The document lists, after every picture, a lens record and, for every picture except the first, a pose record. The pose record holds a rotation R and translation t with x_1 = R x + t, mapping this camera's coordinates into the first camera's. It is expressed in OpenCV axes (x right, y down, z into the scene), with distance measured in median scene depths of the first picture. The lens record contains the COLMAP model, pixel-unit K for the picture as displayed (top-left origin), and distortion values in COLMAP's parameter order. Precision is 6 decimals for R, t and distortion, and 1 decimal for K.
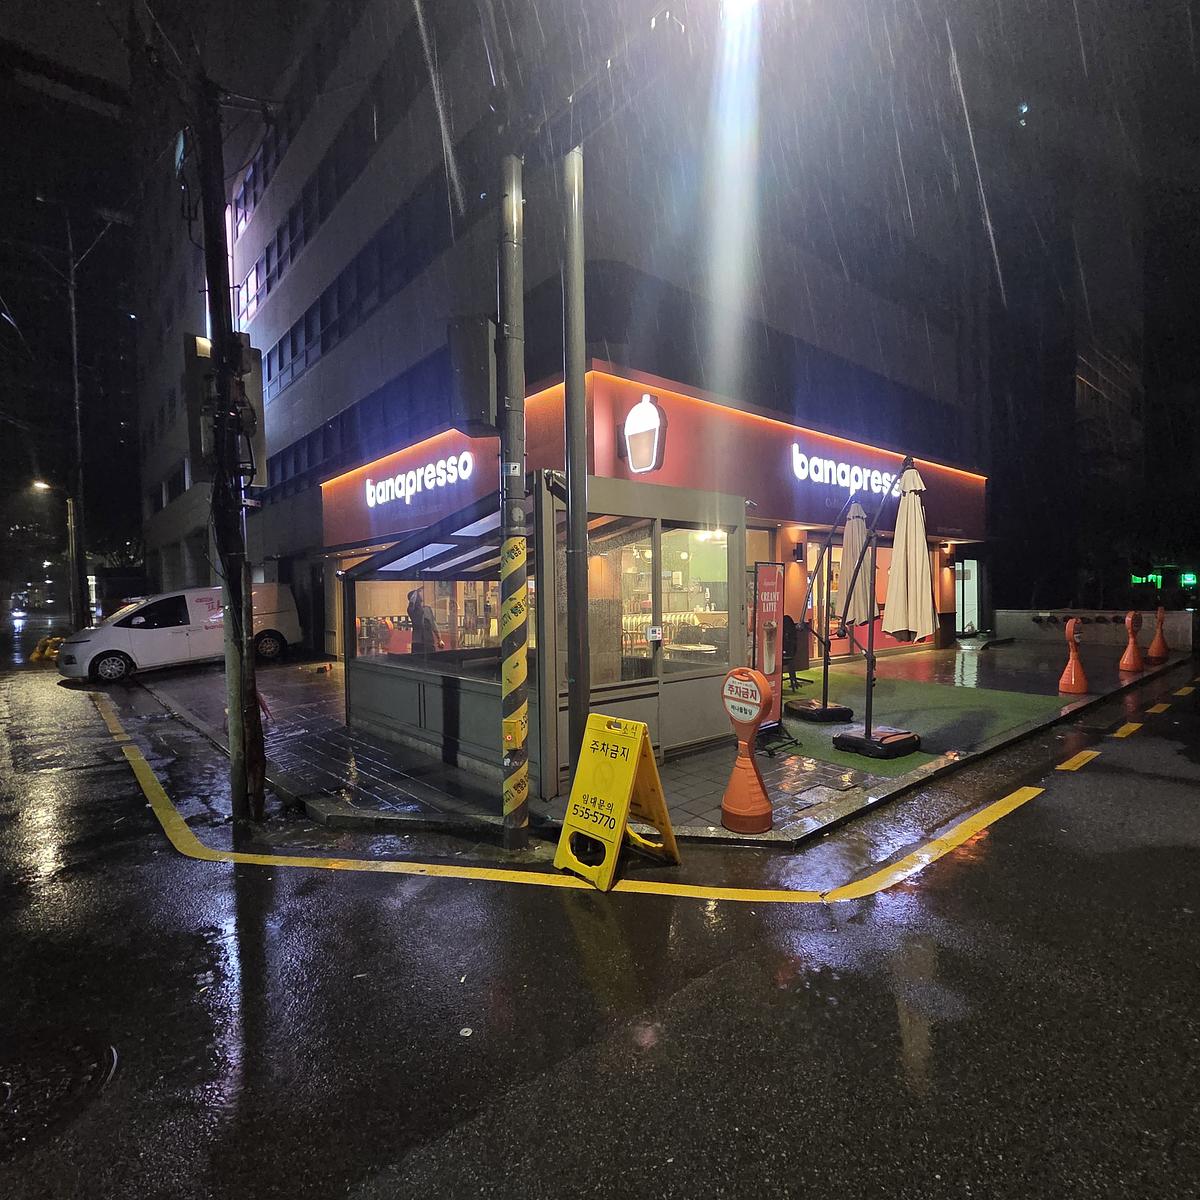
lens RADIAL K [[655.9, 0, 604.5], [0, 655.9, 608.7], [0, 0, 1]] dist [-0.001047, 0.000148]
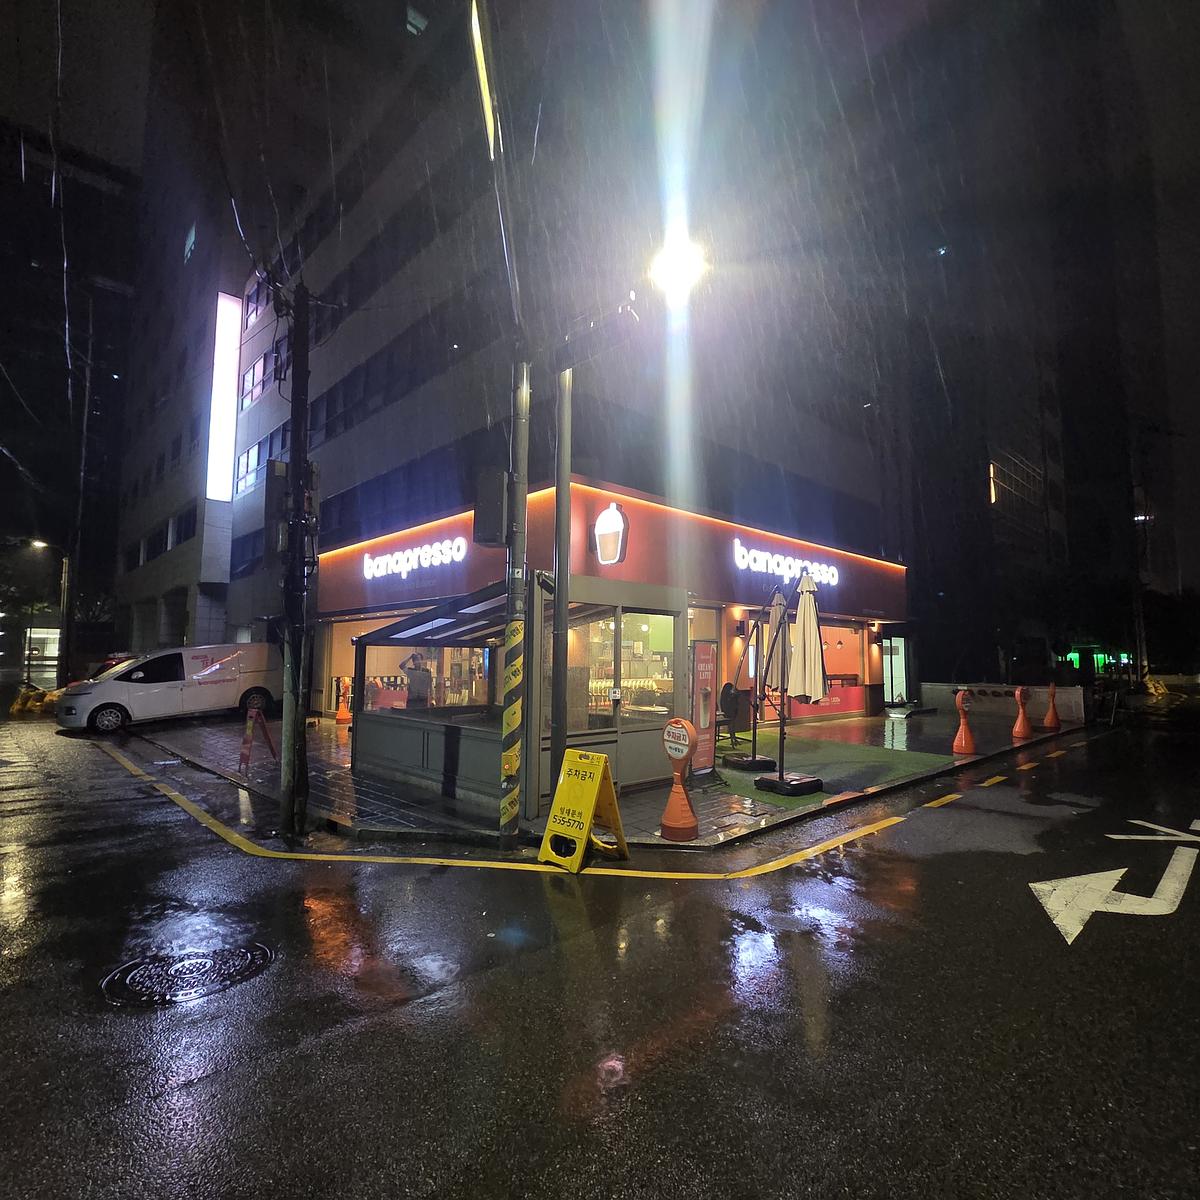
lens RADIAL K [[653.2, 0, 600.6], [0, 653.2, 607.1], [0, 0, 1]] dist [-0.000794, 0.000156]
pose [[0.998577, 0.026956, 0.046018, -0.011946], [-0.022103, 0.994446, -0.102903, 0.000646], [-0.048536, 0.101739, 0.993626, -0.219819]]
